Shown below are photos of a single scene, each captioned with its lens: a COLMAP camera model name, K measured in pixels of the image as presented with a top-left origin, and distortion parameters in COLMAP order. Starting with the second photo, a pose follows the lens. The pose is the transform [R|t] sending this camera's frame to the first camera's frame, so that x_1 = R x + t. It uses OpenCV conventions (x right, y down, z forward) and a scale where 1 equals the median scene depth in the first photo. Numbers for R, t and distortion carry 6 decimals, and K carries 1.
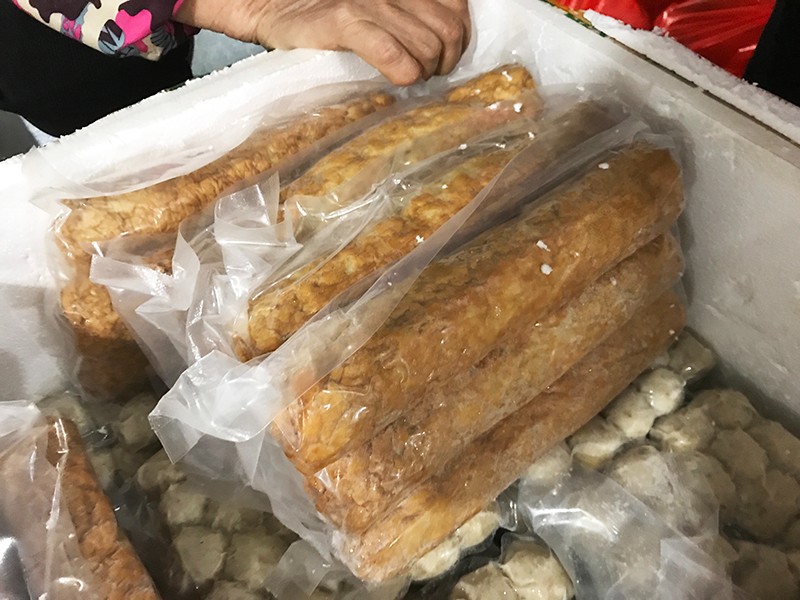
lens RADIAL K [[650.8, 0, 400.0], [0, 650.8, 300.0], [0, 0, 1]] dist [0.002566, 0.000043]
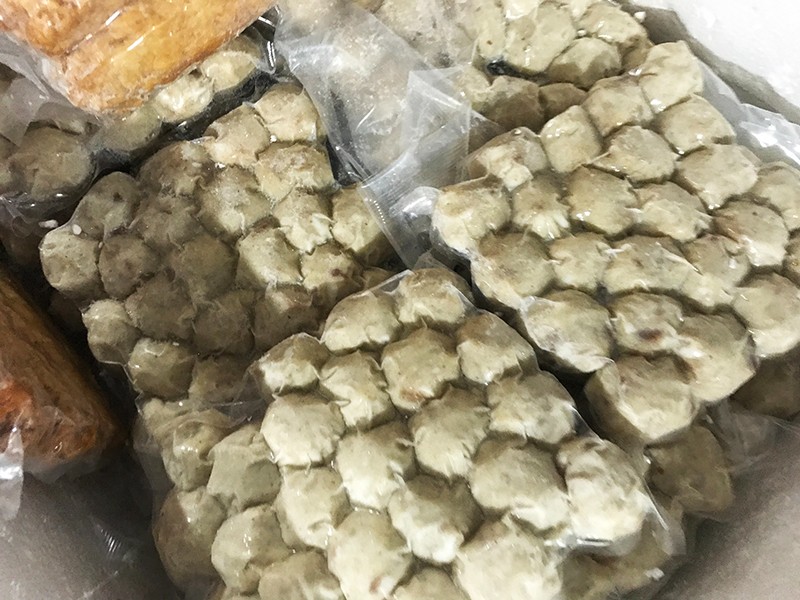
lens RADIAL K [[650.8, 0, 400.0], [0, 650.8, 300.0], [0, 0, 1]] dist [0.002566, 0.000043]
pose [[0.997203, -0.046632, 0.058407, 0.306696], [0.010692, 0.862450, 0.506029, 0.164684], [-0.073971, -0.503989, 0.860537, -0.019668]]
